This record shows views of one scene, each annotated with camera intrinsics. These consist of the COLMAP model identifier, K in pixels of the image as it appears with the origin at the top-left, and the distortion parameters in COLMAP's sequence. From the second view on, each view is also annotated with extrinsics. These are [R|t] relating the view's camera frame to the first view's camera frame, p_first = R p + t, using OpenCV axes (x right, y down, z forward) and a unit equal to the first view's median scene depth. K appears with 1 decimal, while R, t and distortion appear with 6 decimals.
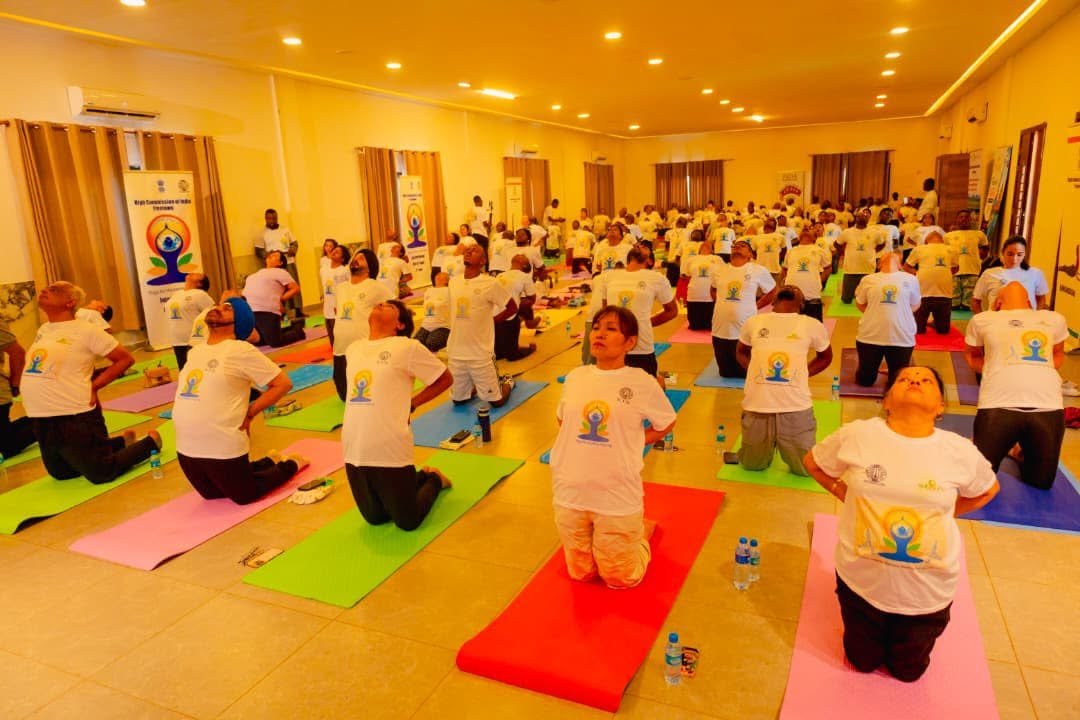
lens RADIAL K [[715.3, 0, 540.0], [0, 715.3, 360.0], [0, 0, 1]] dist [0.003407, 0.003287]
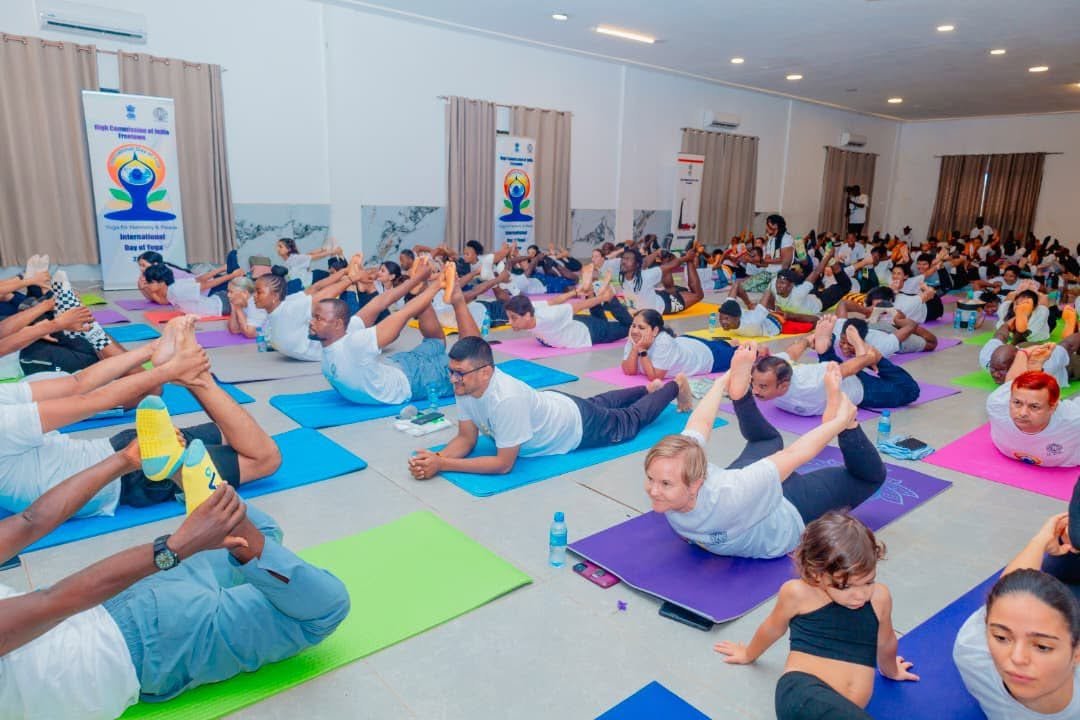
lens RADIAL K [[715.3, 0, 540.0], [0, 715.3, 360.0], [0, 0, 1]] dist [0.003407, 0.003287]
pose [[0.897165, 0.159861, -0.411753, 0.325409], [-0.160410, 0.986482, 0.033480, -0.039829], [0.411539, 0.036012, 0.910680, 0.348212]]
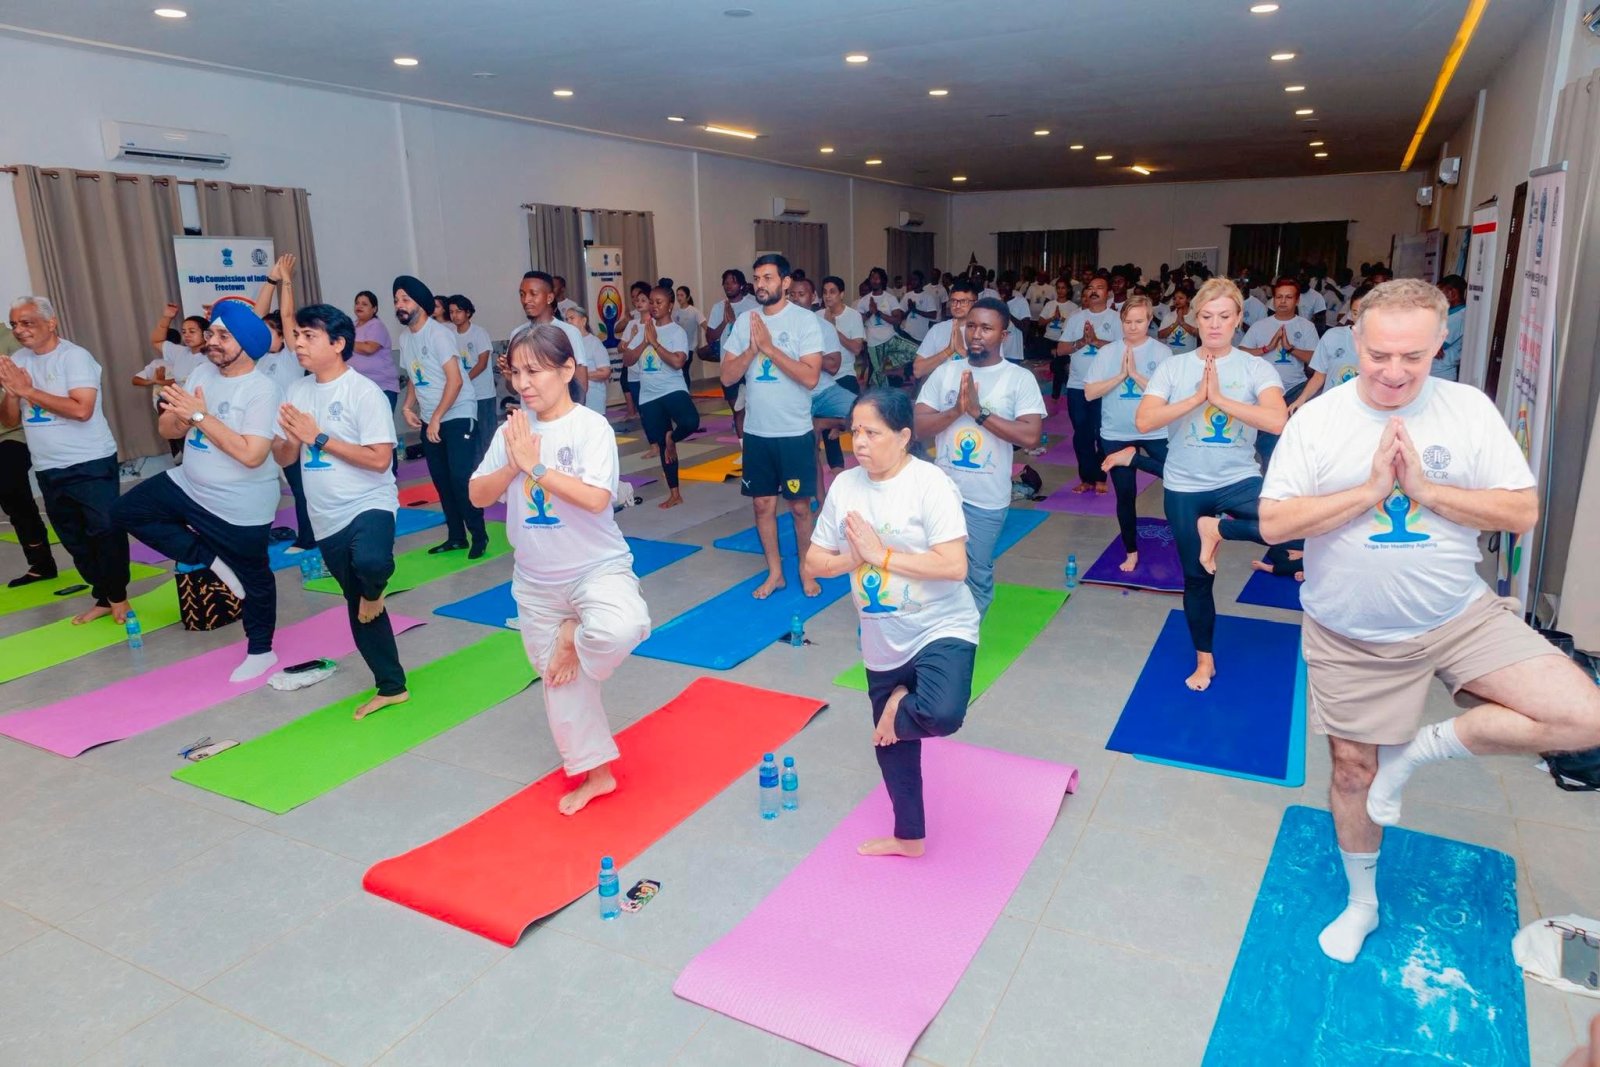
lens RADIAL K [[1059.7, 0, 800.0], [0, 1059.7, 533.5], [0, 0, 1]] dist [0.003407, 0.003287]
pose [[0.997320, 0.042407, -0.059613, 0.118357], [-0.041198, 0.998922, 0.021370, -0.006387], [0.060455, -0.018857, 0.997993, -0.049535]]
